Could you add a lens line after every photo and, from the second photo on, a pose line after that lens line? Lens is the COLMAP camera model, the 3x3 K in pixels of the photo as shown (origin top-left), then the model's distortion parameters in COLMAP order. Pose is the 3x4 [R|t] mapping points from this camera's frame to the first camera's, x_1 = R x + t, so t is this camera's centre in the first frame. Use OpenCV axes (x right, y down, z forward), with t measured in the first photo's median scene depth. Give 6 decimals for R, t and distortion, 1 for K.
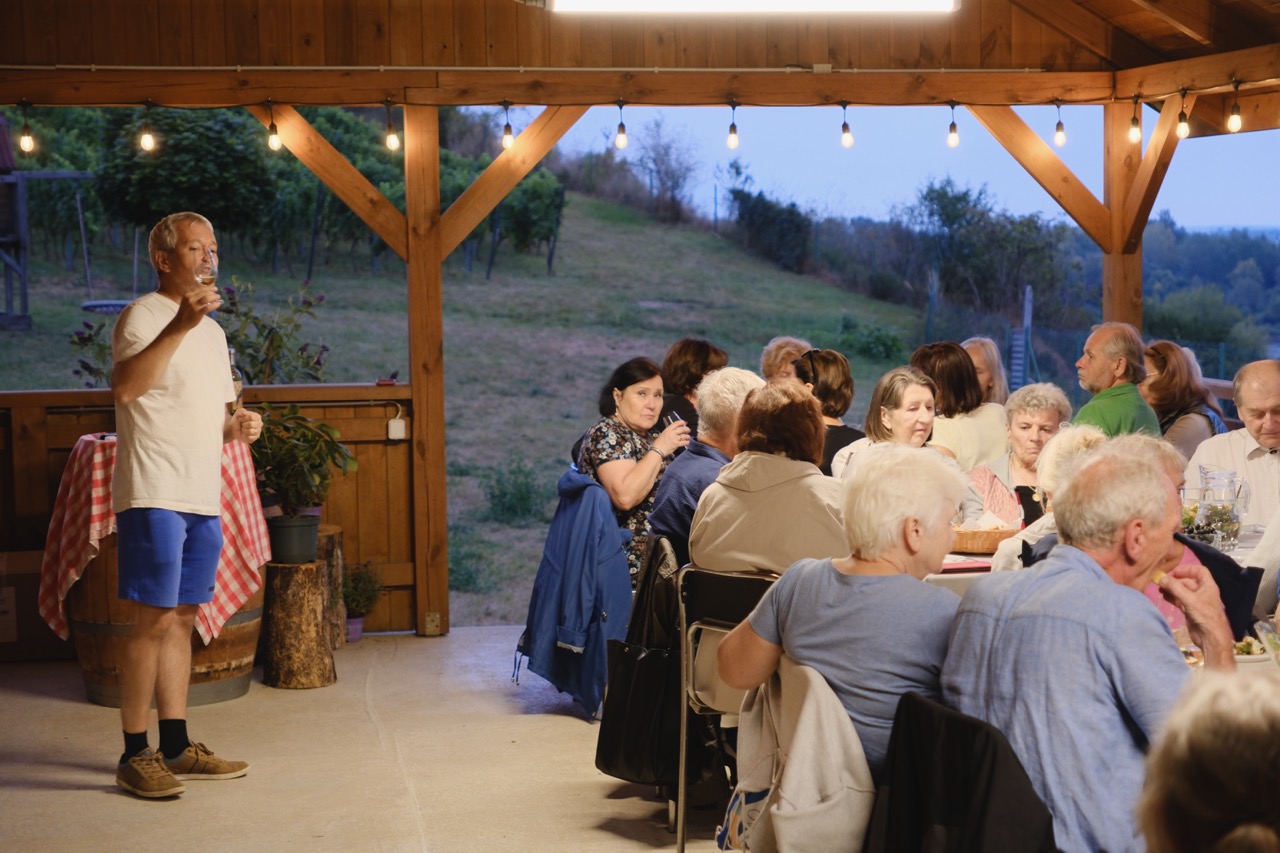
lens RADIAL K [[2450.4, 0, 631.1], [0, 2450.4, 417.1], [0, 0, 1]] dist [0.074235, 0.000000]
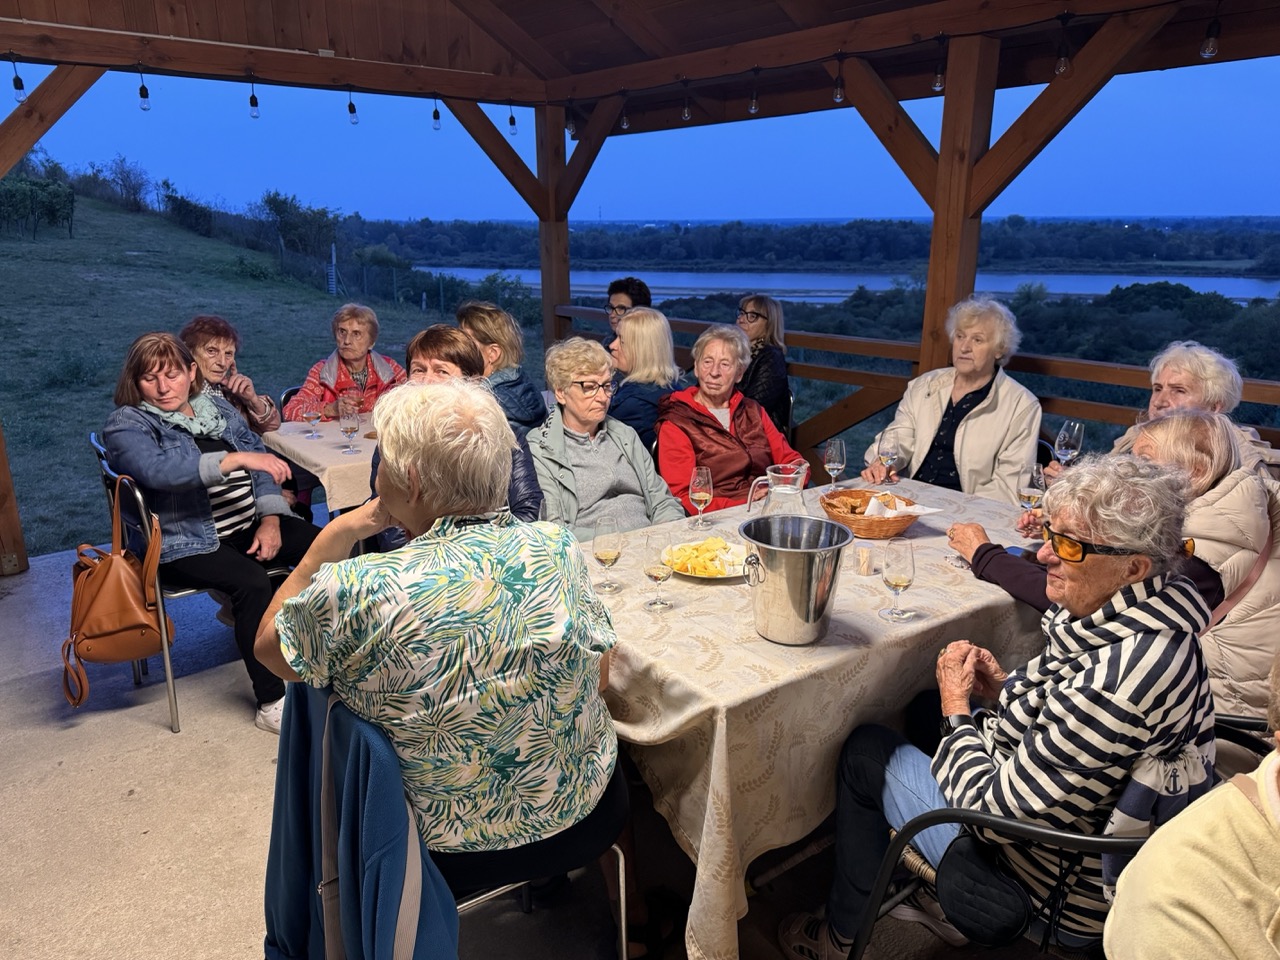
lens RADIAL K [[921.0, 0, 644.9], [0, 921.0, 483.8], [0, 0, 1]] dist [0.044921, -0.058636]
pose [[0.874241, -0.122316, 0.469832, -0.004981], [0.026629, 0.978366, 0.205159, -0.005739], [-0.484762, -0.166848, 0.858585, 0.107533]]
